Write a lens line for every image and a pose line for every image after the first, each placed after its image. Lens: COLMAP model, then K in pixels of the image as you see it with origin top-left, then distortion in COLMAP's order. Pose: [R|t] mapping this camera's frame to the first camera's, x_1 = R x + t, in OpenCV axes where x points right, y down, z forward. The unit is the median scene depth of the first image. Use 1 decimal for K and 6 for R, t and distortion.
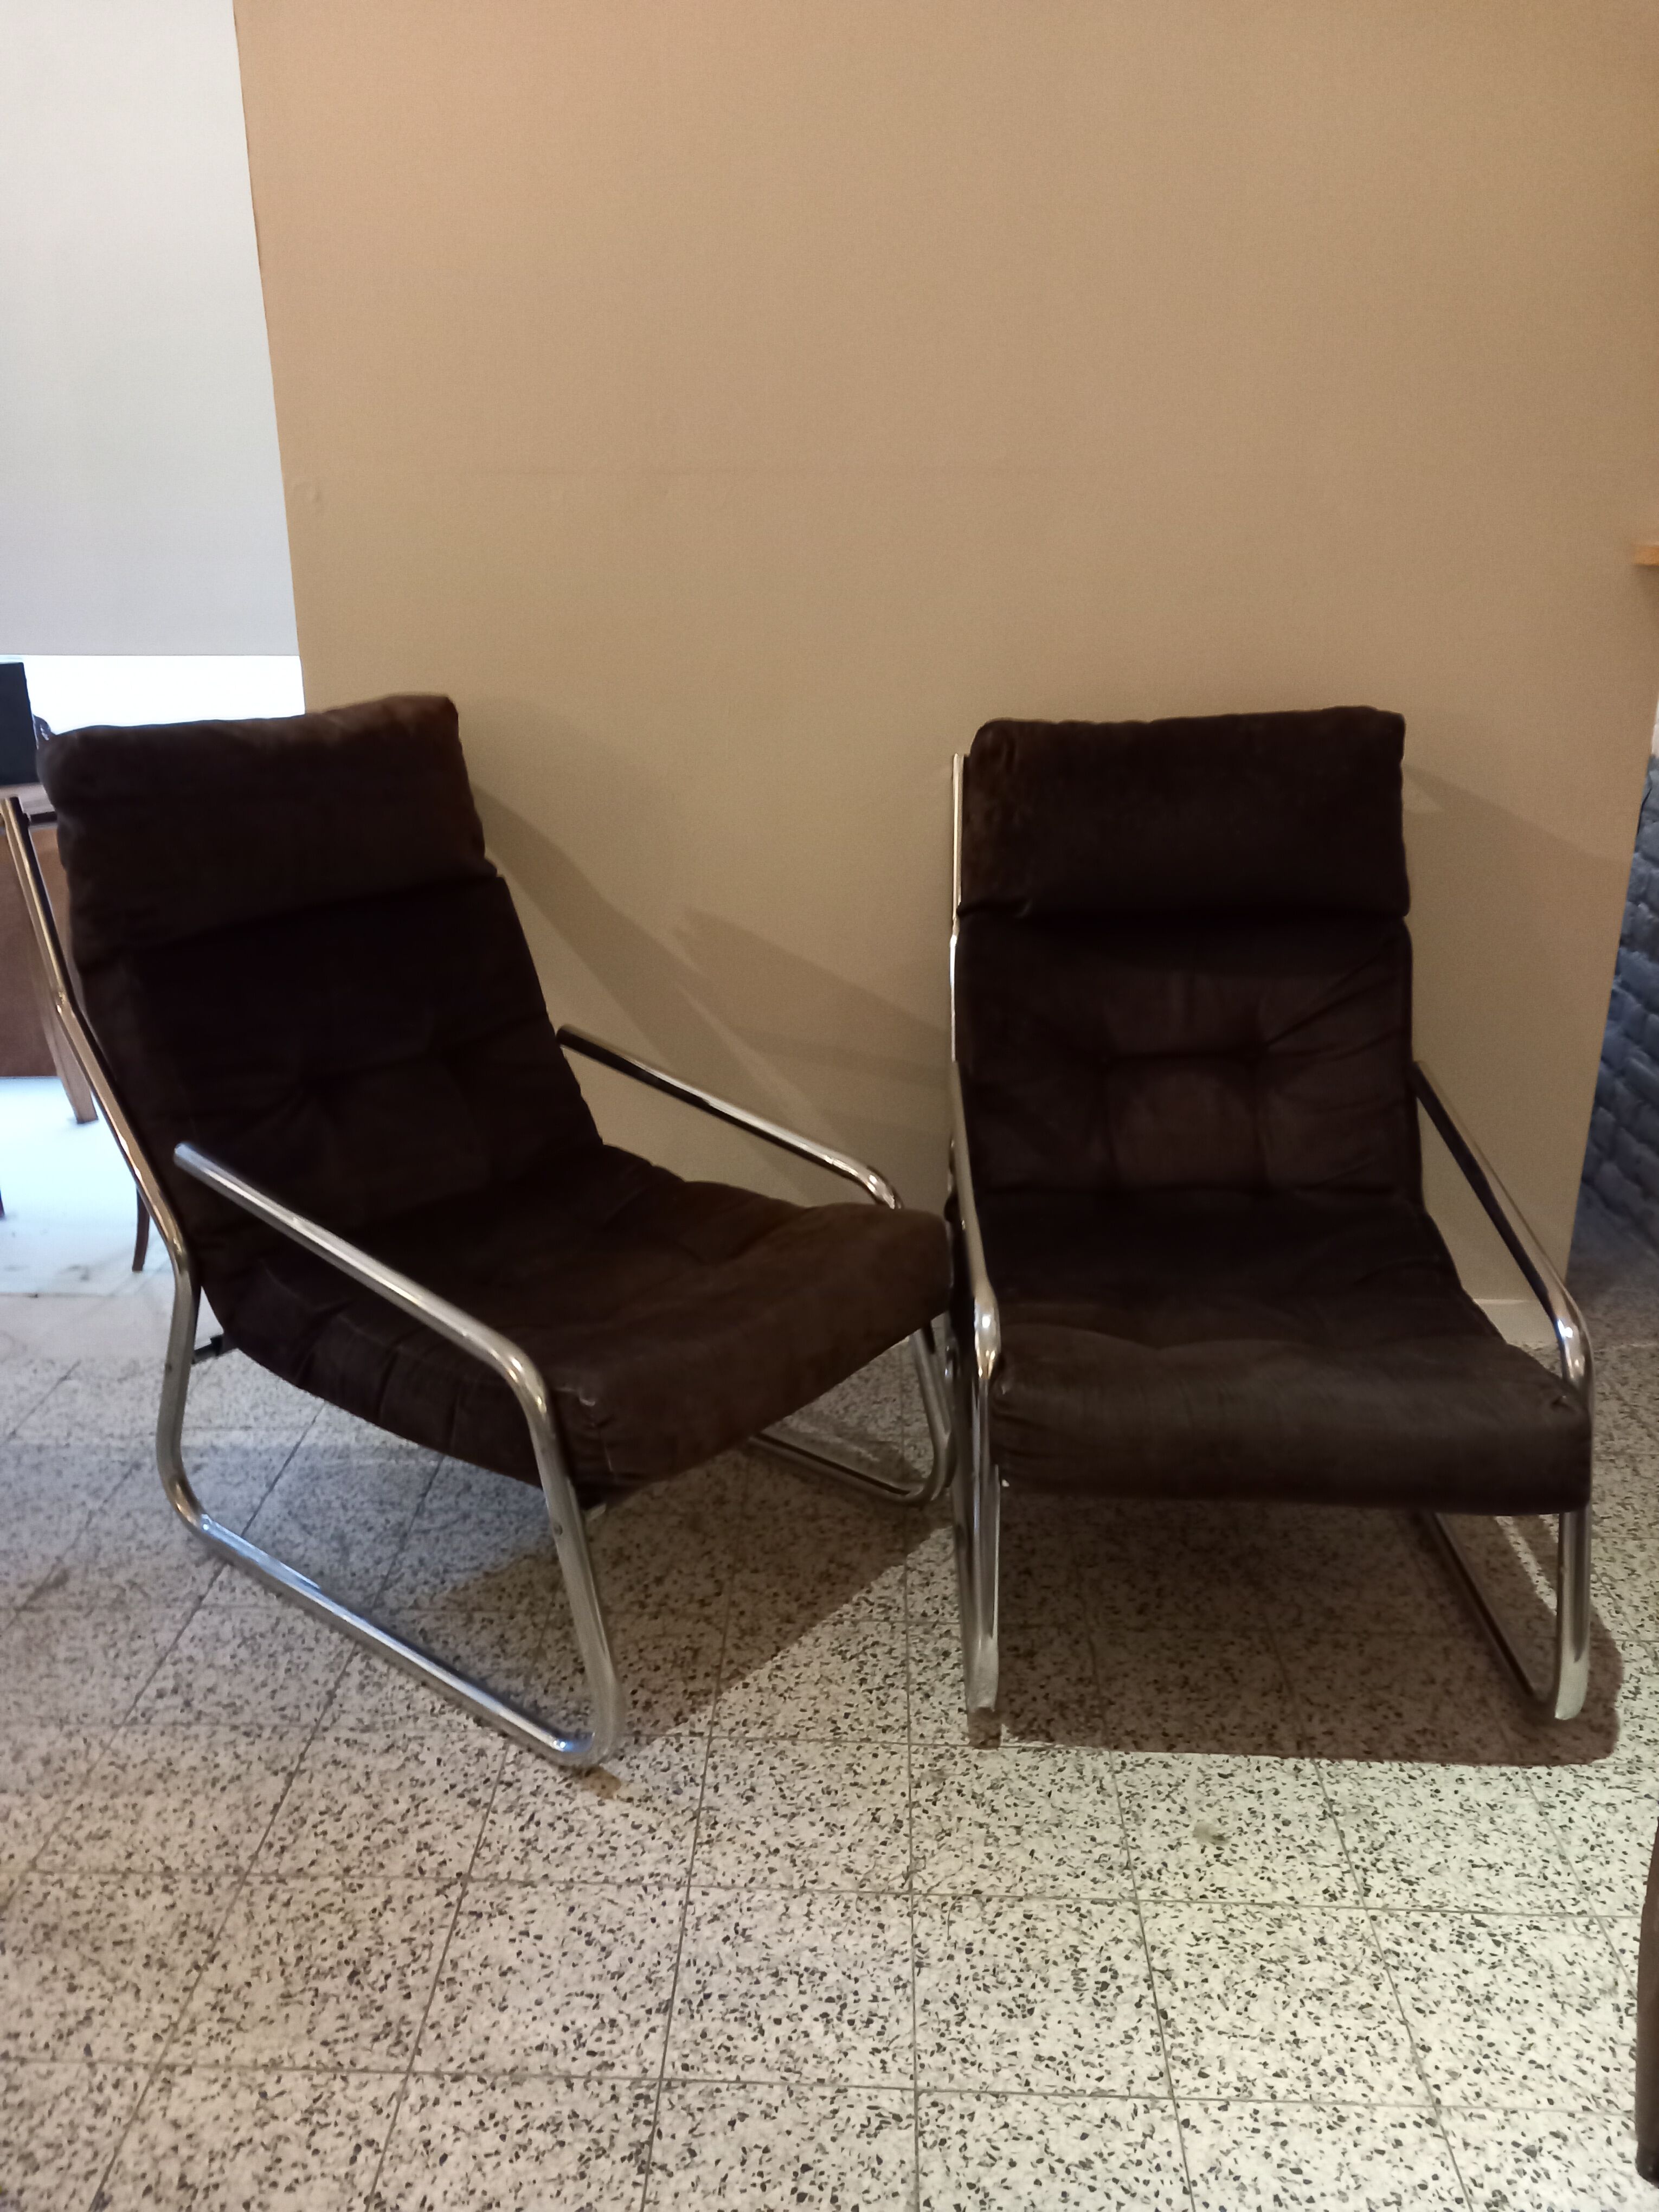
lens RADIAL K [[1744.9, 0, 810.5], [0, 1744.9, 1116.4], [0, 0, 1]] dist [0.038749, -0.038744]
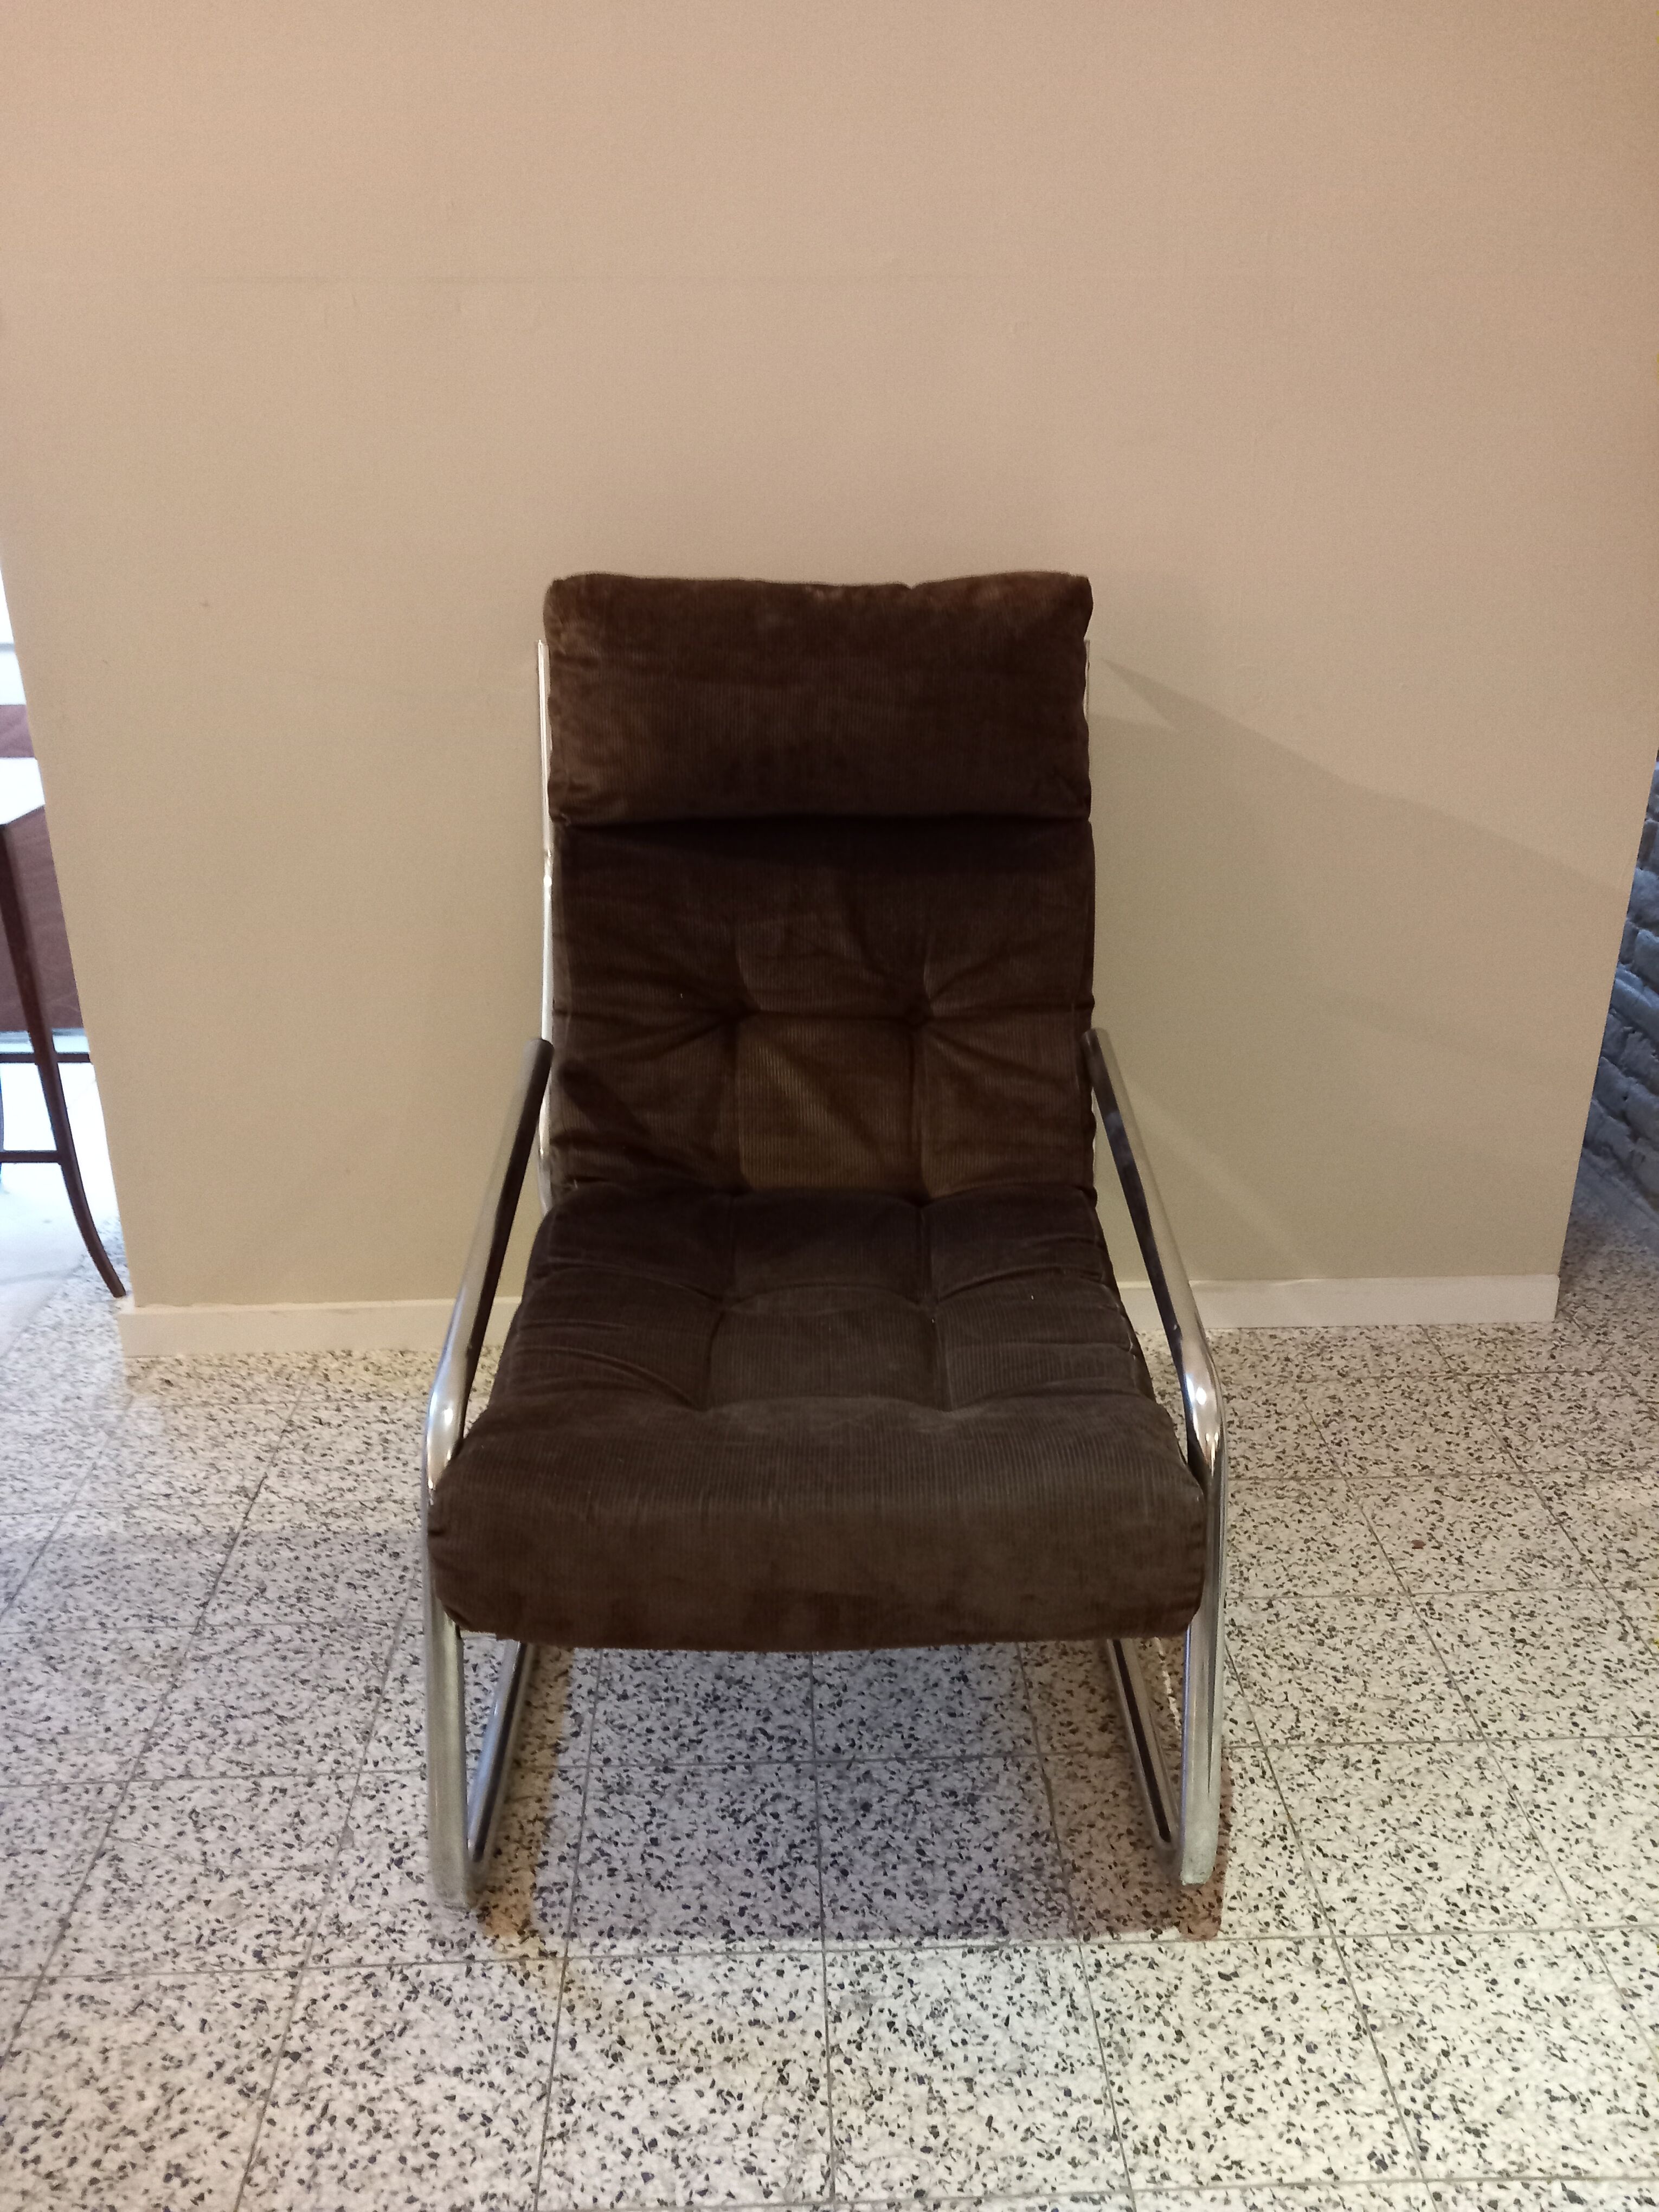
lens RADIAL K [[1744.9, 0, 810.7], [0, 1744.9, 1083.4], [0, 0, 1]] dist [0.038749, -0.038744]
pose [[0.997495, -0.034007, 0.062025, 0.015287], [0.030784, 0.998161, 0.052213, -0.065866], [-0.063686, -0.050173, 0.996708, 0.242699]]
